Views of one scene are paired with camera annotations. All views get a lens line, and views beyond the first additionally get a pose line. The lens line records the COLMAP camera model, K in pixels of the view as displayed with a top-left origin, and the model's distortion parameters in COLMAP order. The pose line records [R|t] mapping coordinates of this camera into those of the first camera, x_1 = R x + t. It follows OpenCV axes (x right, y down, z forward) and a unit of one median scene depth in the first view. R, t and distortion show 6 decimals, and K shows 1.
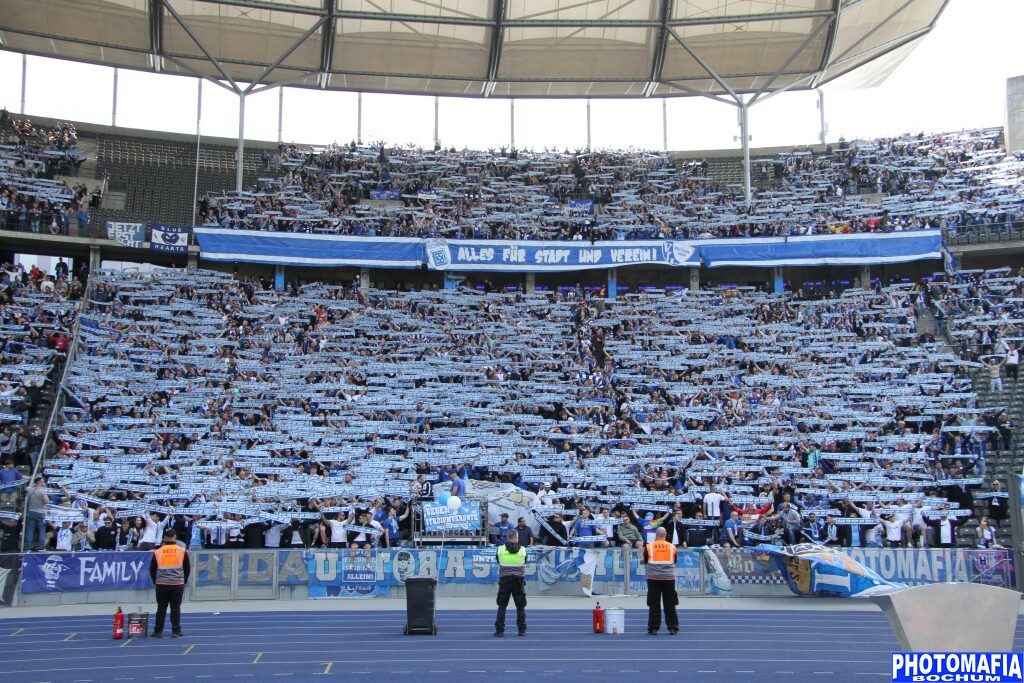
lens RADIAL K [[1116.7, 0, 511.4], [0, 1116.7, 360.9], [0, 0, 1]] dist [-0.008850, 0.300154]
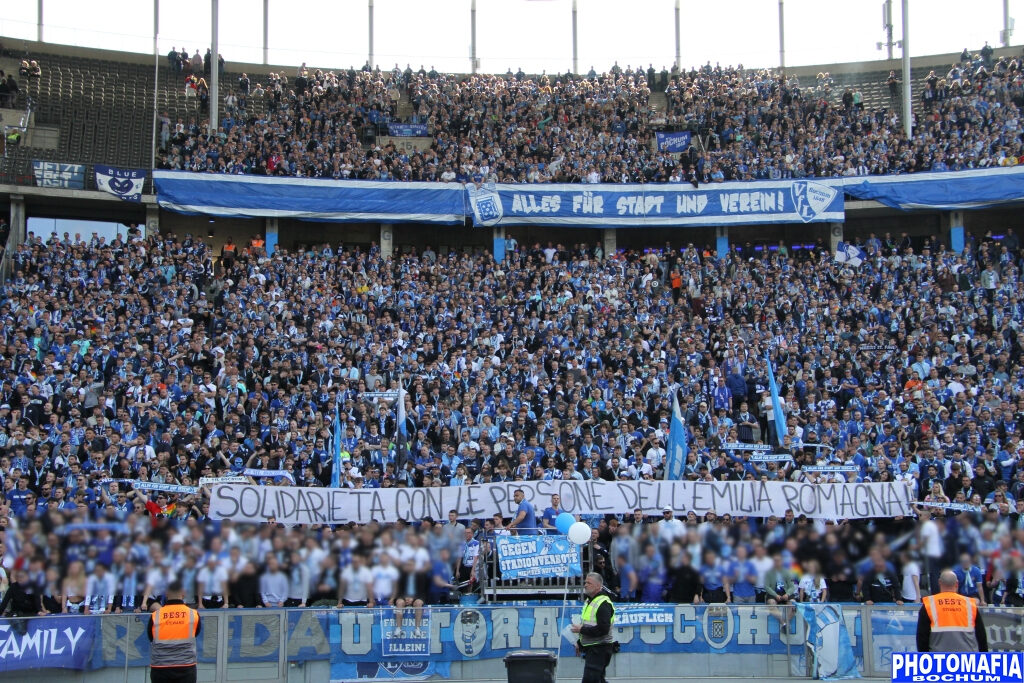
lens RADIAL K [[1407.5, 0, 512.6], [0, 1407.5, 372.1], [0, 0, 1]] dist [0.095679, 0.560962]
pose [[0.999457, -0.011711, -0.030784, -0.020080], [0.011861, 0.999919, 0.004699, 0.010878], [0.030727, -0.005061, 0.999515, 0.069225]]
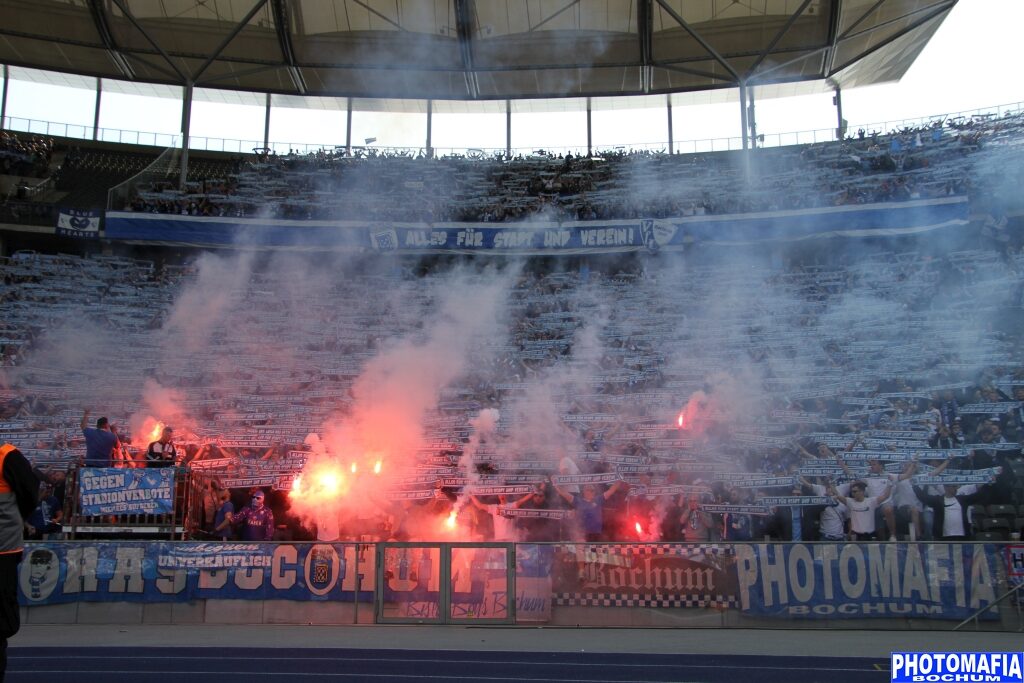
lens RADIAL K [[1011.3, 0, 507.7], [0, 1011.3, 365.2], [0, 0, 1]] dist [-0.067240, 0.237195]
pose [[0.996549, -0.010662, -0.082322, 0.096245], [0.006051, 0.998409, -0.056055, 0.048665], [0.082788, 0.055363, 0.995028, 0.220782]]
